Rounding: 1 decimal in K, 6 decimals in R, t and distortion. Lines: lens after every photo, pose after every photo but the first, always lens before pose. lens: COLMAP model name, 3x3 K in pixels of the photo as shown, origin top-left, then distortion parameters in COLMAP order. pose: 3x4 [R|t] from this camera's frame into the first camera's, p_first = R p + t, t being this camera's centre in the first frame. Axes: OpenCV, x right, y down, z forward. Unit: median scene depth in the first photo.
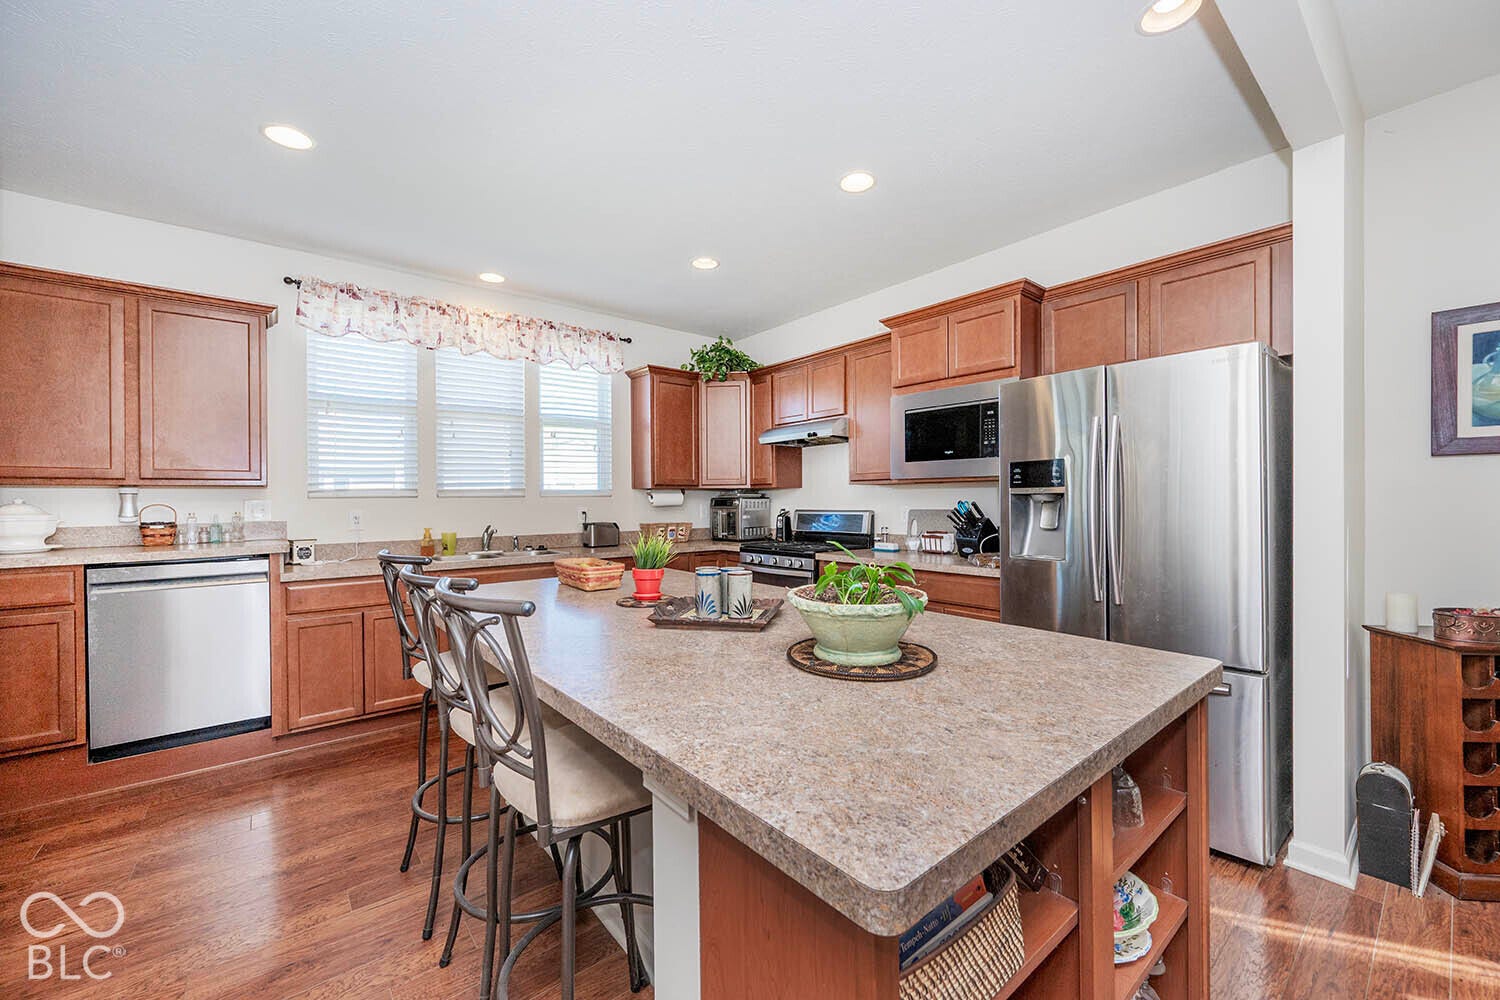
lens RADIAL K [[594.1, 0, 743.3], [0, 594.1, 500.3], [0, 0, 1]] dist [-0.001380, 0.000677]
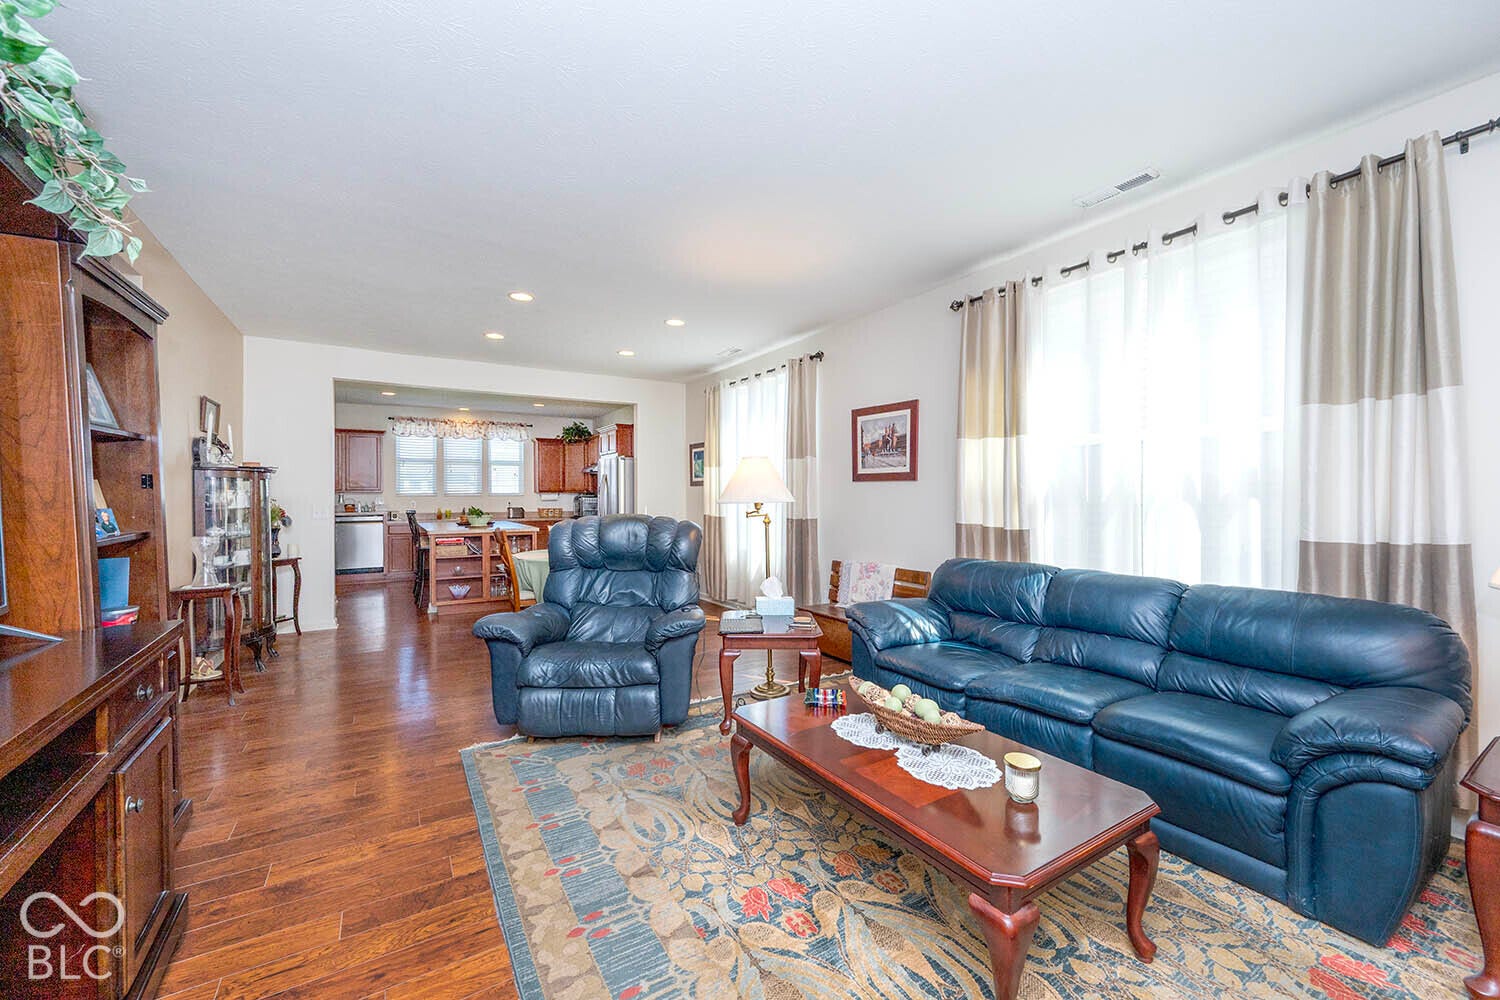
lens RADIAL K [[594.1, 0, 752.6], [0, 594.1, 499.2], [0, 0, 1]] dist [-0.001380, 0.000677]
pose [[0.992789, 0.004335, -0.119797, 1.043493], [-0.003981, 0.999987, 0.003189, -0.004754], [0.119809, -0.002689, 0.992793, -1.295630]]
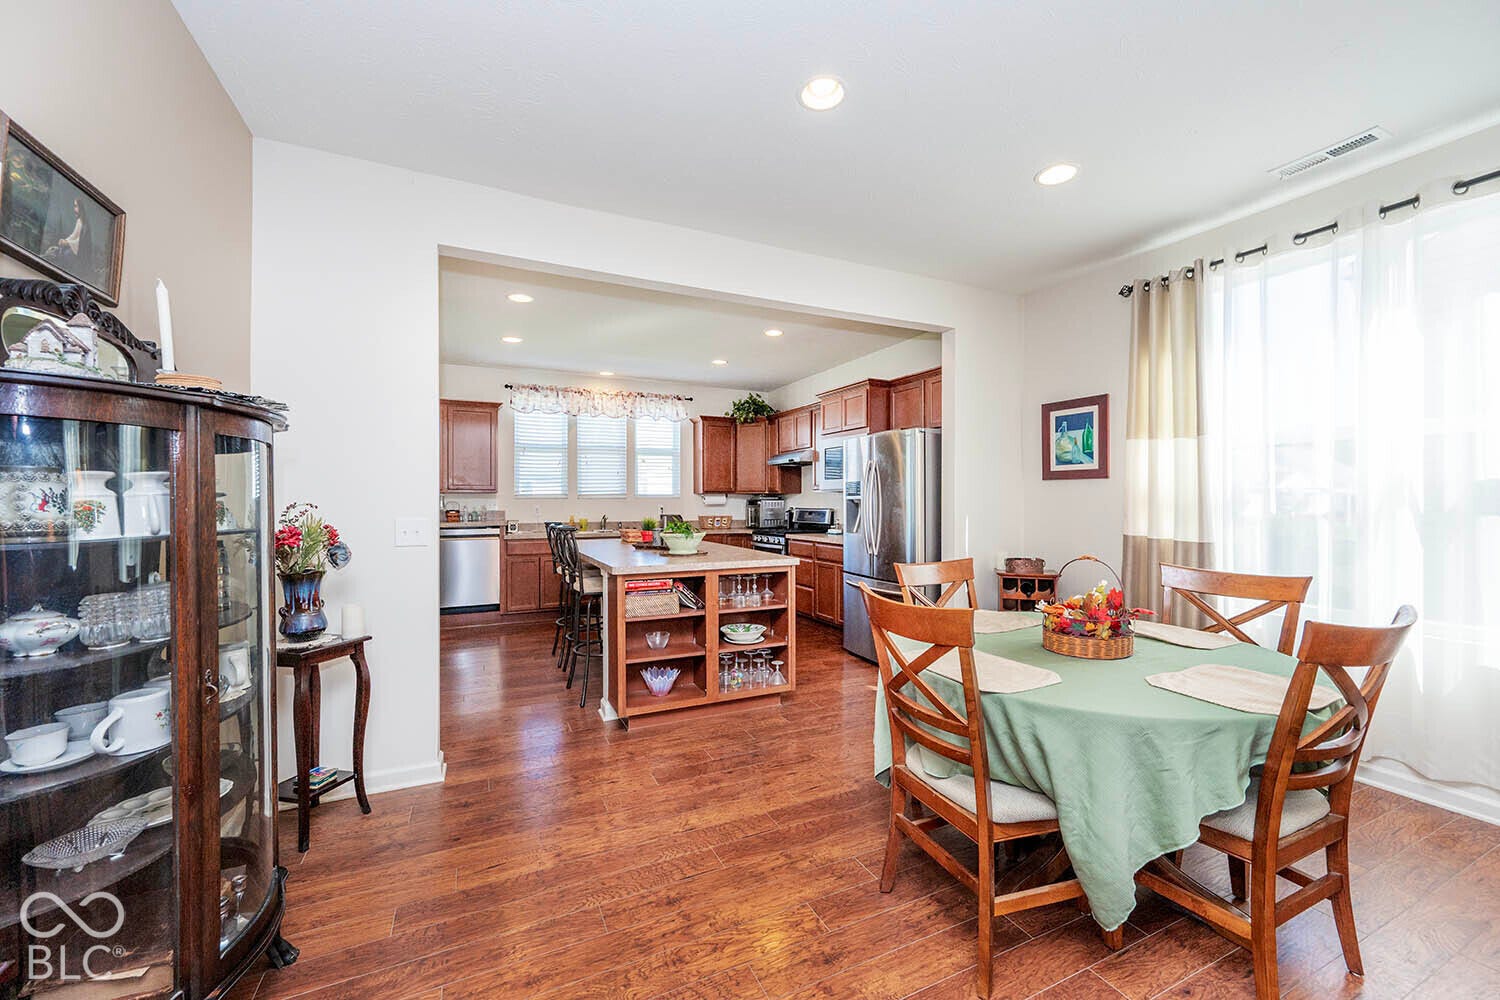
lens RADIAL K [[594.1, 0, 743.6], [0, 594.1, 500.0], [0, 0, 1]] dist [-0.001380, 0.000677]
pose [[0.970568, 0.006175, -0.240748, 0.372395], [-0.006655, 0.999977, -0.001178, -0.001642], [0.240735, 0.002745, 0.970587, -0.570962]]
